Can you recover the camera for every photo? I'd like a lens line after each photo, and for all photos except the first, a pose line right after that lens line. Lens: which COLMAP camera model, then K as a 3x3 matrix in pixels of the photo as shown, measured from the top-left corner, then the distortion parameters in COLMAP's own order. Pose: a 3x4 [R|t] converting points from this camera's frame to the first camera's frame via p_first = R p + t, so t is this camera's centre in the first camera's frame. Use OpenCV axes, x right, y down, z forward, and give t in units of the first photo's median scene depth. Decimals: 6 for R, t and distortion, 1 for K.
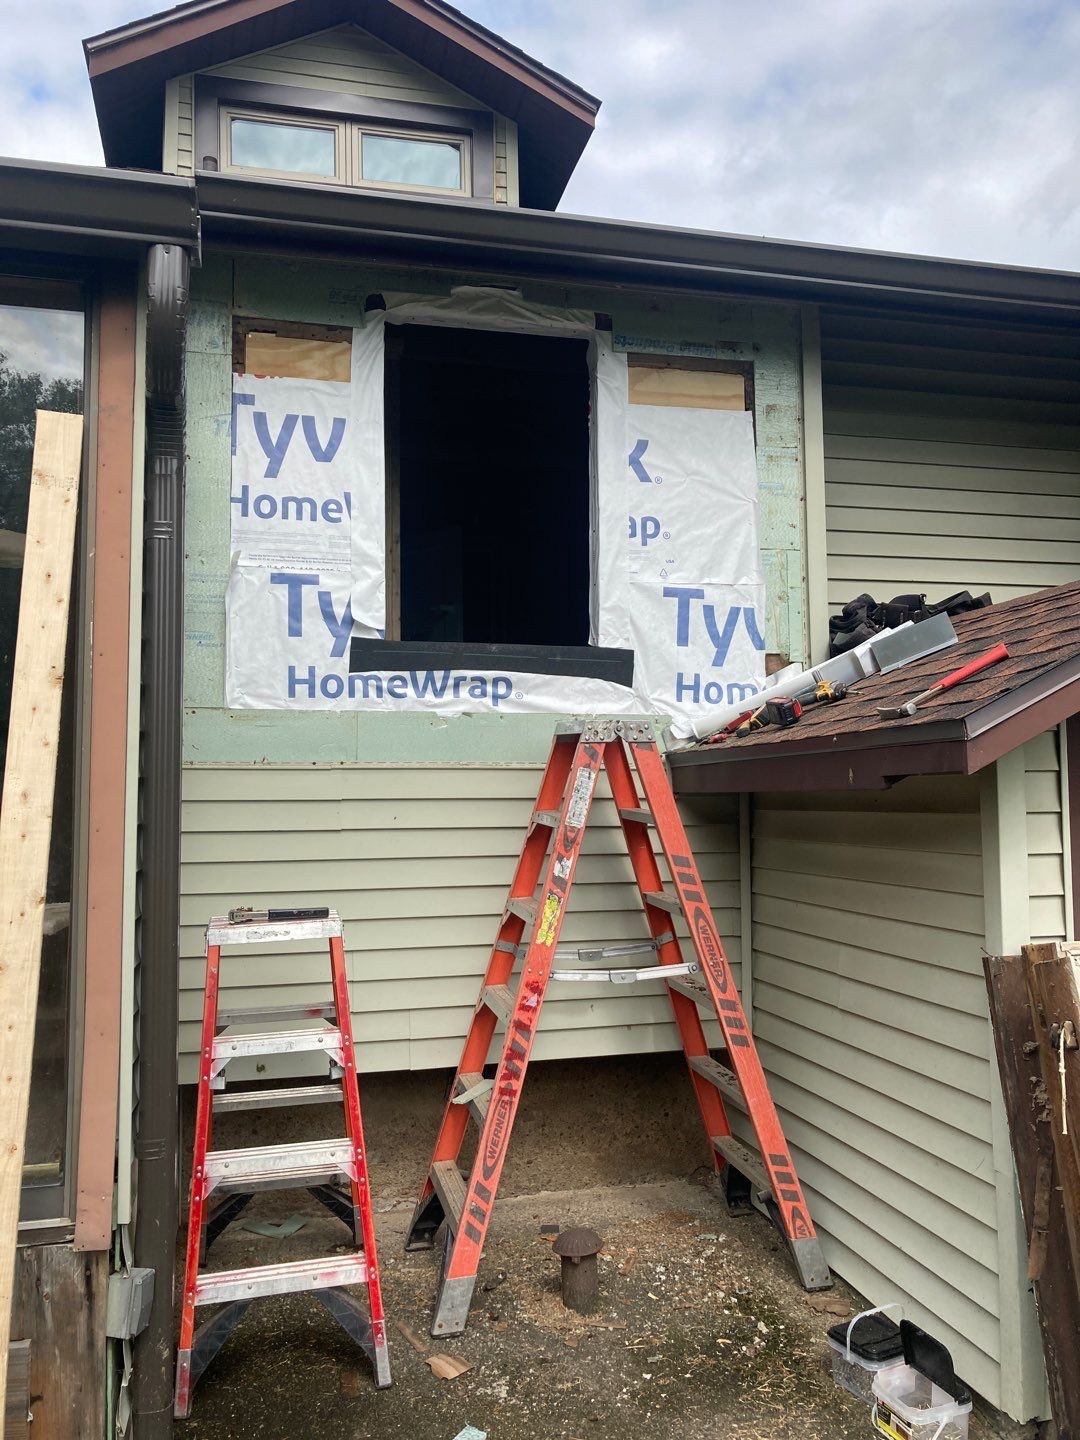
lens RADIAL K [[1094.5, 0, 533.0], [0, 1094.5, 713.4], [0, 0, 1]] dist [-0.002315, -0.010228]
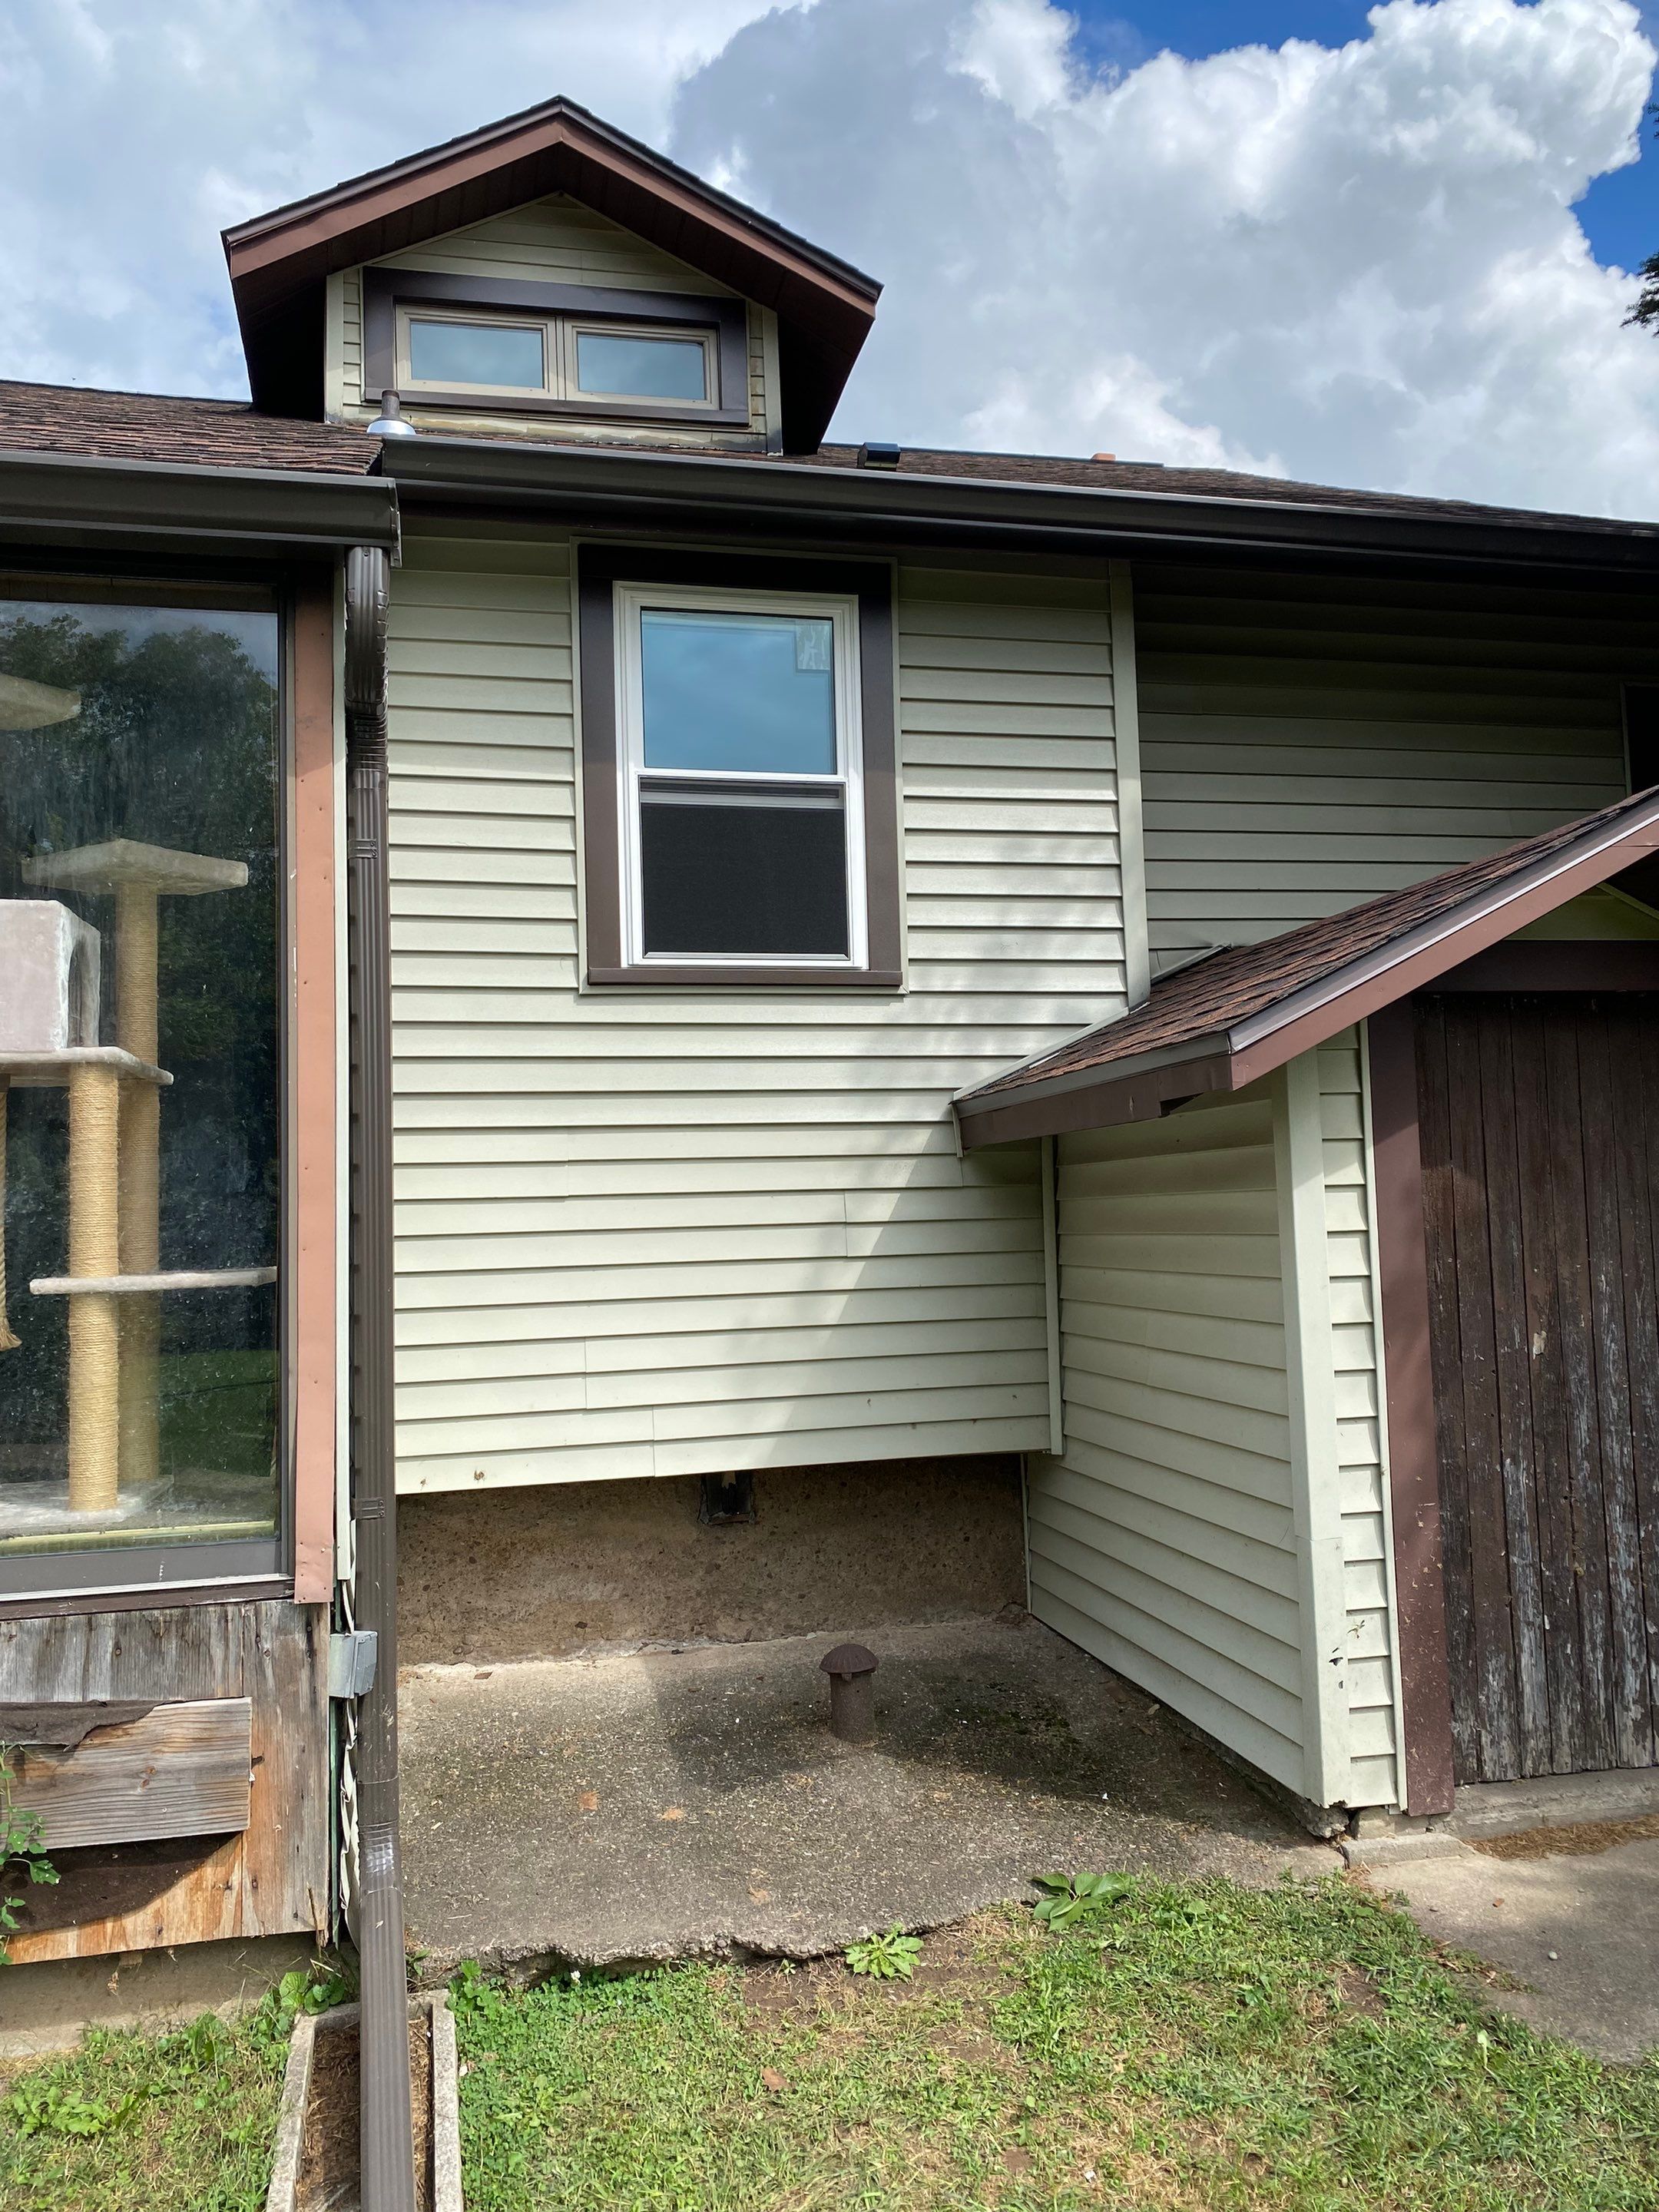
lens RADIAL K [[1681.2, 0, 841.4], [0, 1681.2, 1112.7], [0, 0, 1]] dist [-0.002315, -0.010228]
pose [[0.999650, -0.021760, -0.015040, 0.059402], [0.021755, 0.999763, -0.000478, 0.047520], [0.015047, 0.000150, 0.999887, -0.305769]]
